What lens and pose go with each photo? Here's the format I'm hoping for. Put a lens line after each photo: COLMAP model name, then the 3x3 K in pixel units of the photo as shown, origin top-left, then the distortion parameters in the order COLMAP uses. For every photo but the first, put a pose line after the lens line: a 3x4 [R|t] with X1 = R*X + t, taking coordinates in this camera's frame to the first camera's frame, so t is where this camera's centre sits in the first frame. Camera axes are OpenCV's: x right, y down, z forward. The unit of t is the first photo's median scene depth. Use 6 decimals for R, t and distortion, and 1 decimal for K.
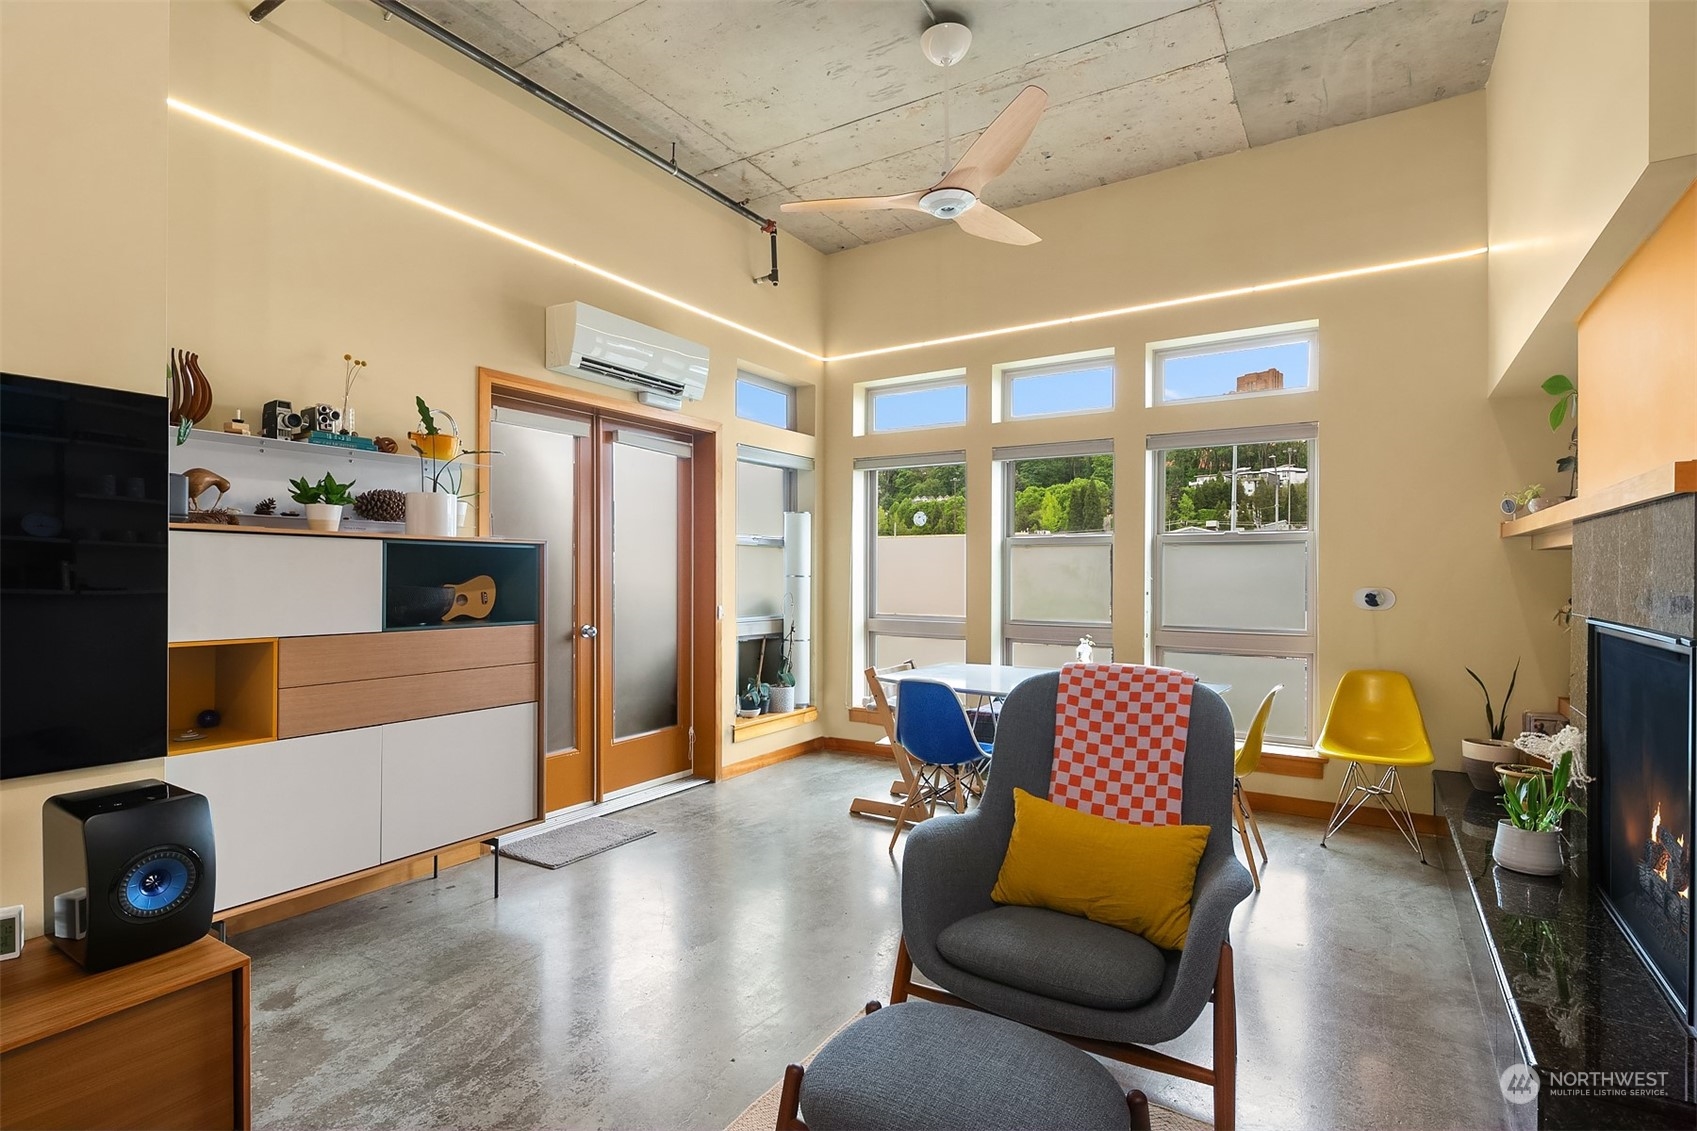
lens RADIAL K [[821.6, 0, 857.7], [0, 821.6, 577.0], [0, 0, 1]] dist [0.001611, -0.003107]
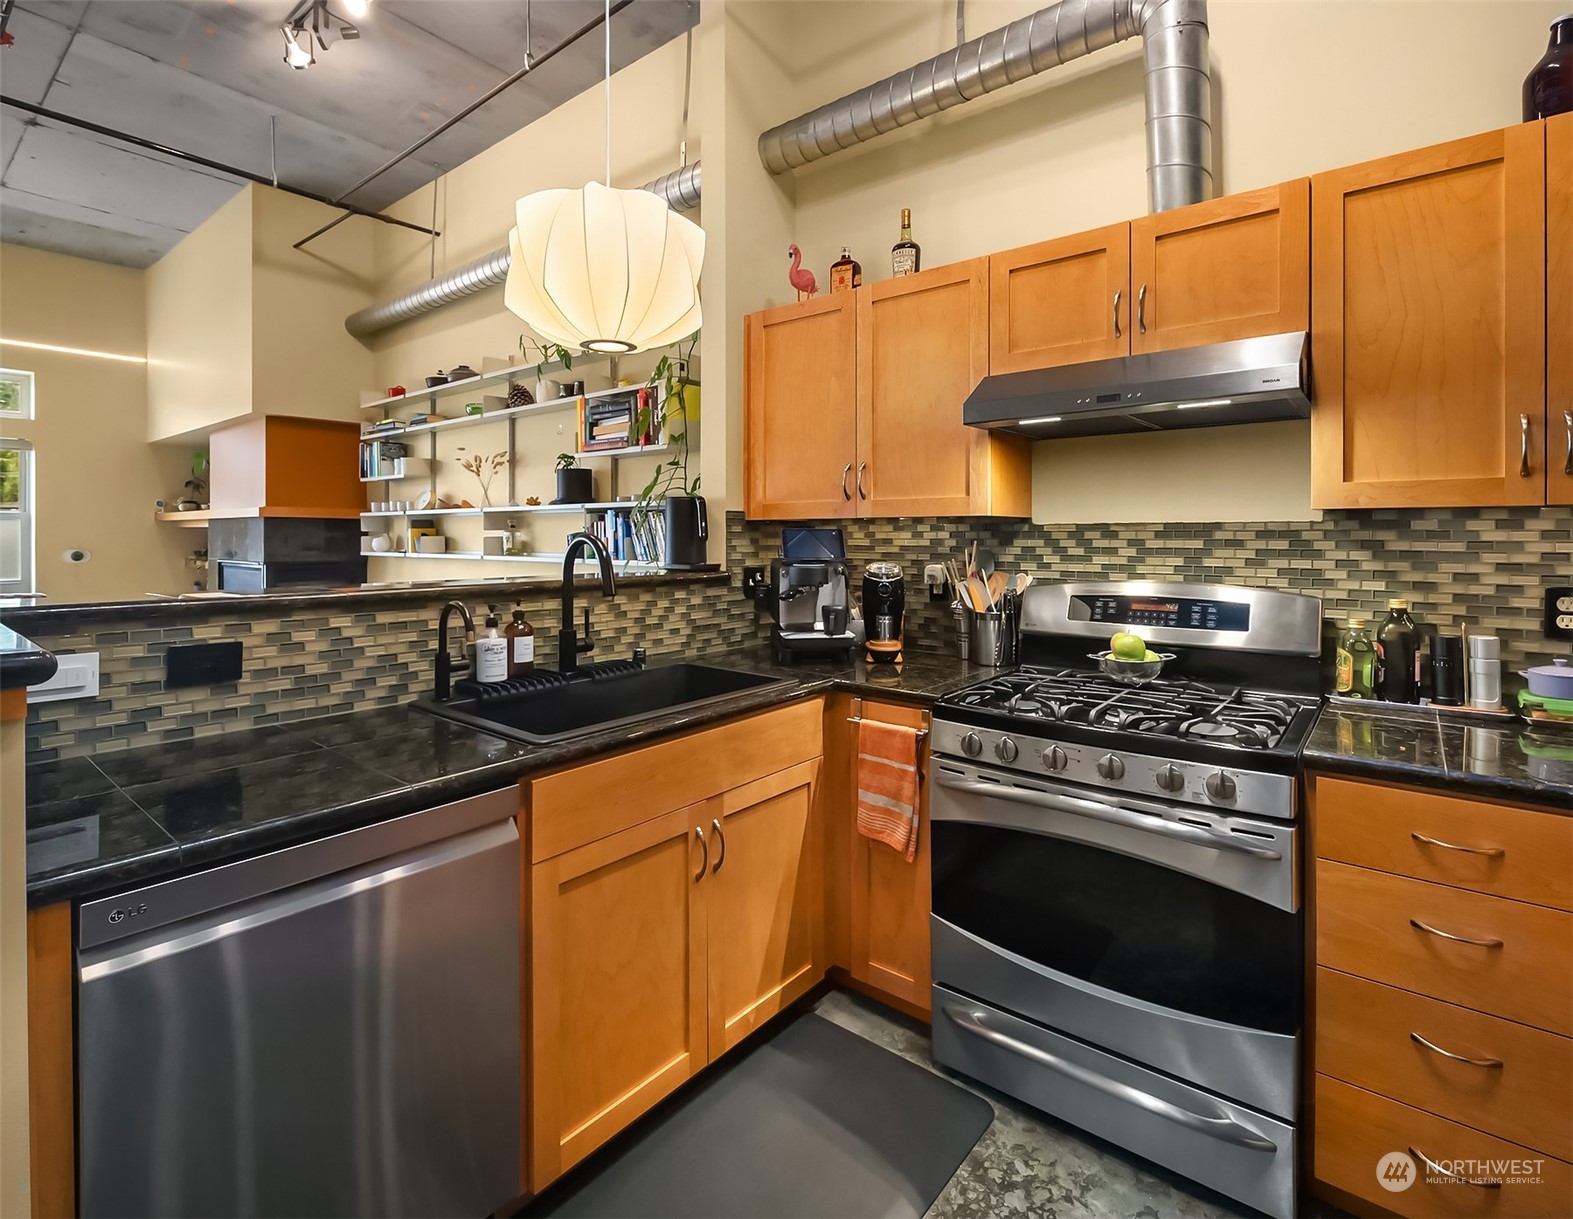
lens RADIAL K [[764.7, 0, 781.1], [0, 764.7, 531.9], [0, 0, 1]] dist [0.005012, -0.005110]
pose [[0.126534, 0.004475, 0.991952, -0.724435], [0.003262, 0.999983, -0.004928, -0.008932], [-0.991957, 0.003859, 0.126517, -0.594199]]
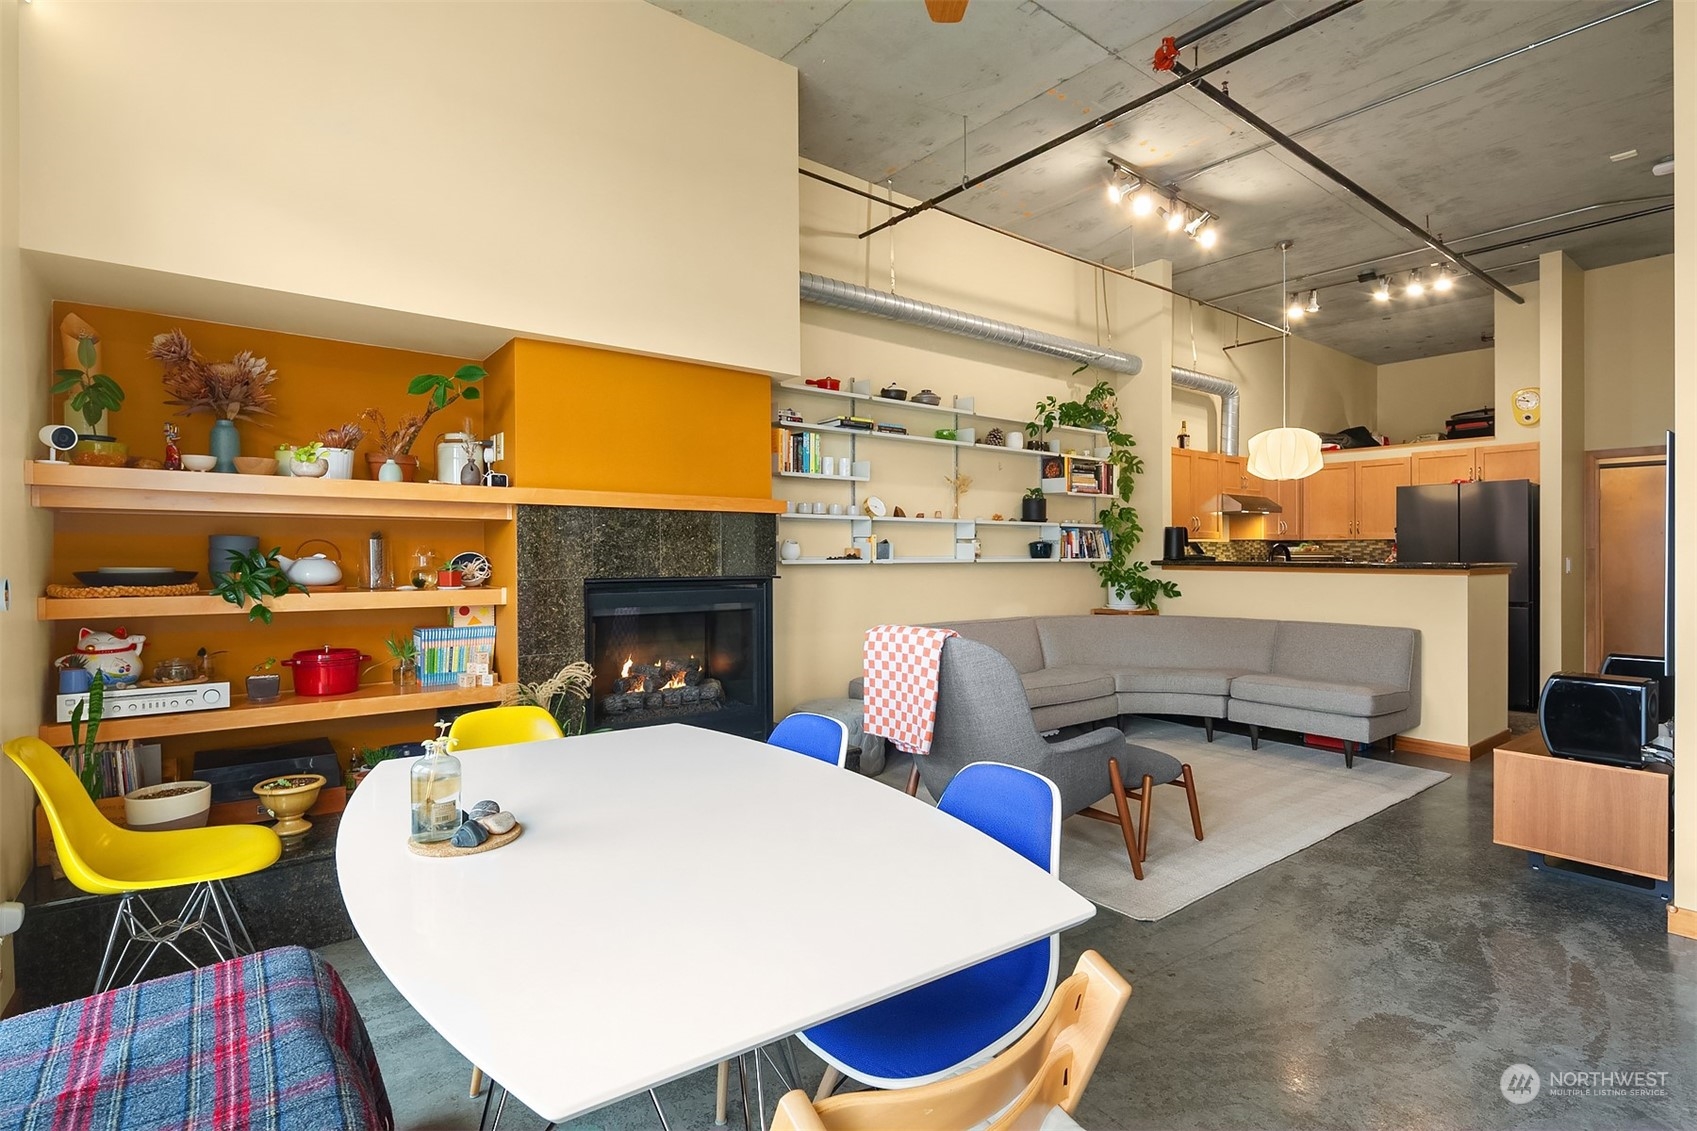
lens RADIAL K [[821.6, 0, 847.4], [0, 821.6, 550.9], [0, 0, 1]] dist [0.001611, -0.003107]
pose [[-0.938921, -0.000686, 0.344132, 0.006804], [-0.000168, 0.999999, 0.001533, 0.001301], [-0.344132, 0.001381, -0.938920, 1.365070]]
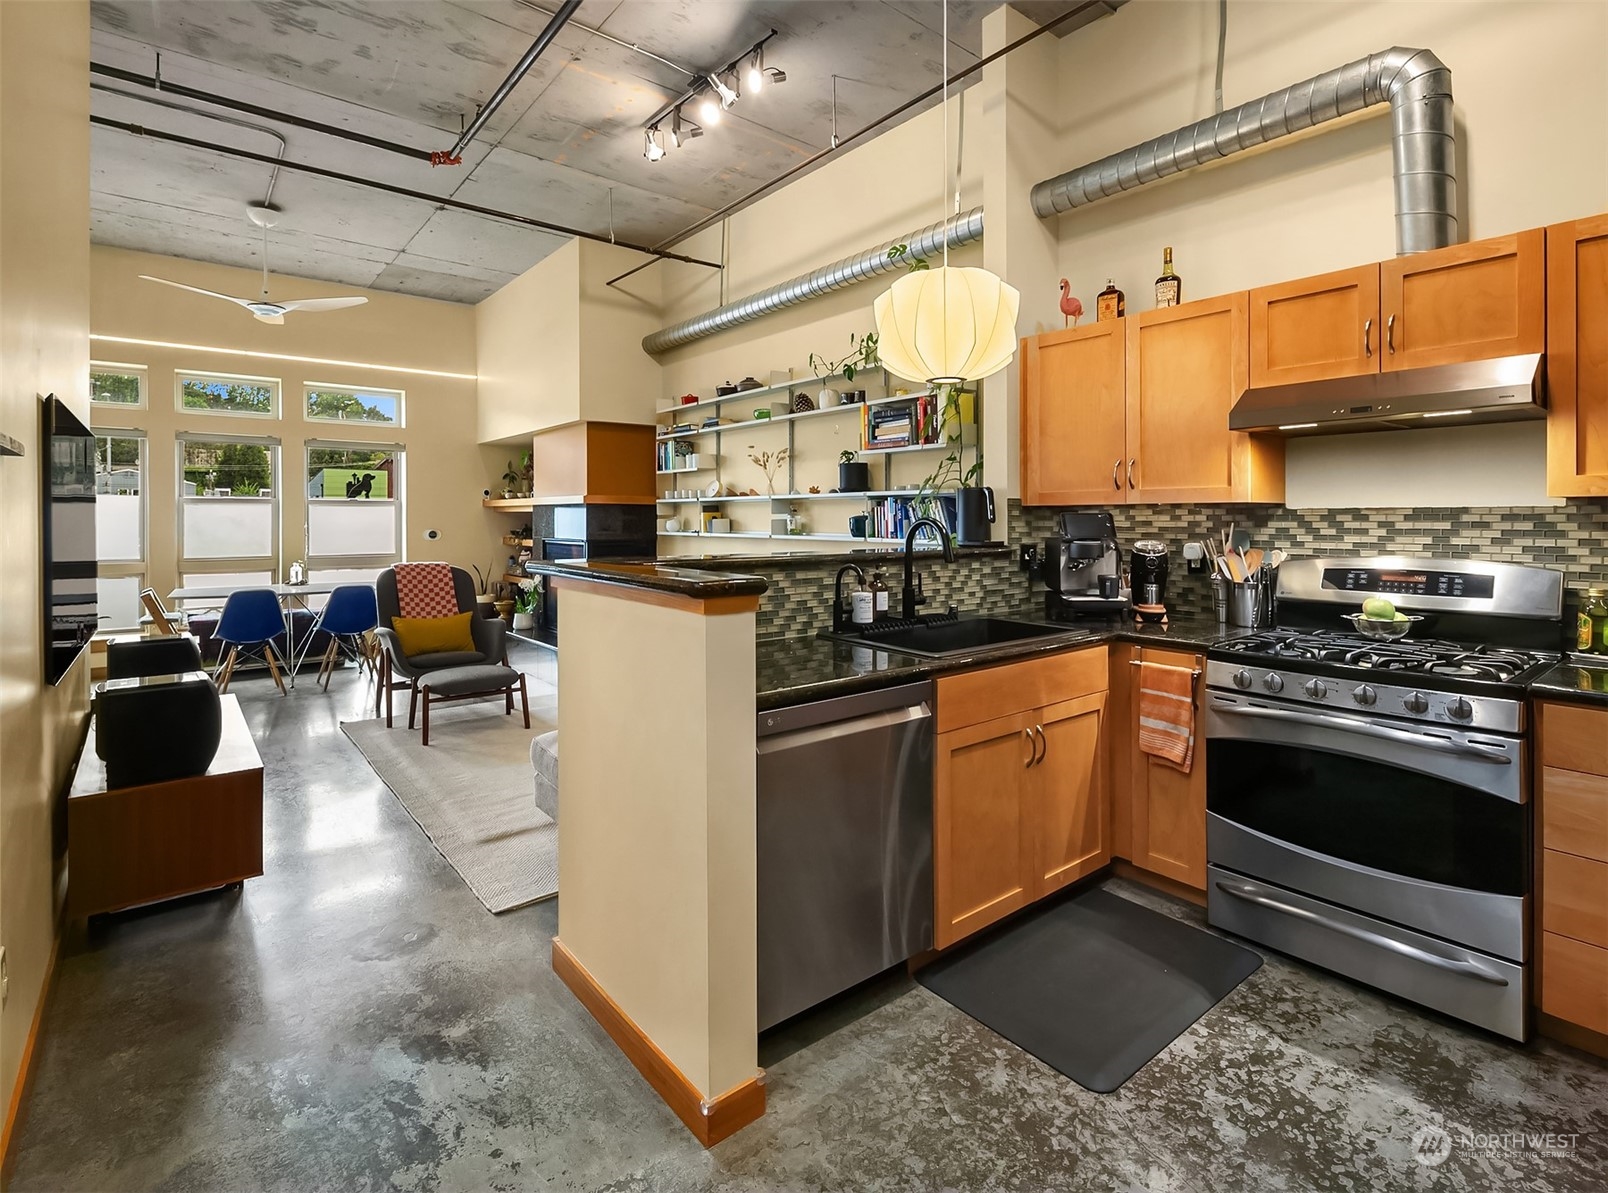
lens RADIAL K [[778.5, 0, 795.7], [0, 778.5, 514.1], [0, 0, 1]] dist [0.005679, -0.004674]
pose [[0.333080, 0.003970, 0.942890, -0.945700], [0.004126, 0.999975, -0.005668, -0.010183], [-0.942890, 0.005778, 0.333055, -0.523176]]
